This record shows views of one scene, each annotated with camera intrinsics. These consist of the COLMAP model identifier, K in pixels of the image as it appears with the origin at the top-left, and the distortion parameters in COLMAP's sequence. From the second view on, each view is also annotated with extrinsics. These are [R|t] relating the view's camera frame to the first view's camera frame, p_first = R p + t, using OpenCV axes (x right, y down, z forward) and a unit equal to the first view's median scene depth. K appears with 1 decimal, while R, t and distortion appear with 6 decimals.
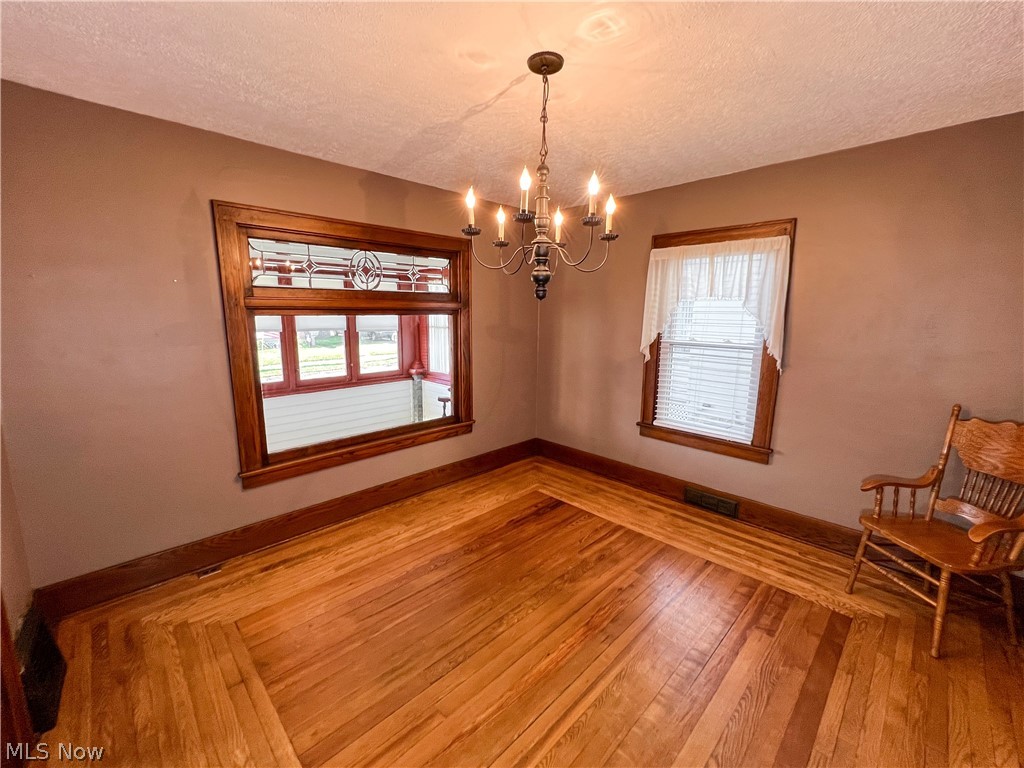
lens RADIAL K [[420.6, 0, 509.9], [0, 420.6, 382.0], [0, 0, 1]] dist [-0.000048, -0.000160]
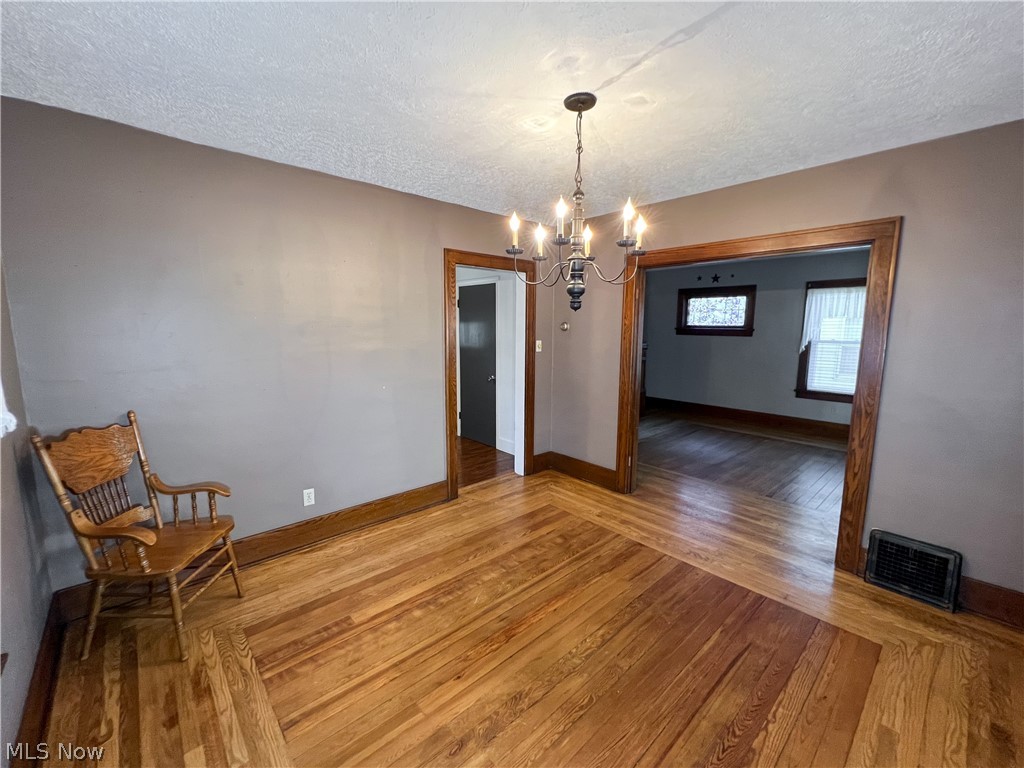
lens RADIAL K [[420.6, 0, 512.1], [0, 420.6, 384.5], [0, 0, 1]] dist [-0.000048, -0.000160]
pose [[-0.999208, -0.014619, 0.037017, 0.151718], [-0.002585, 0.951974, 0.306169, -0.270869], [-0.039715, 0.305831, -0.951257, 1.649109]]
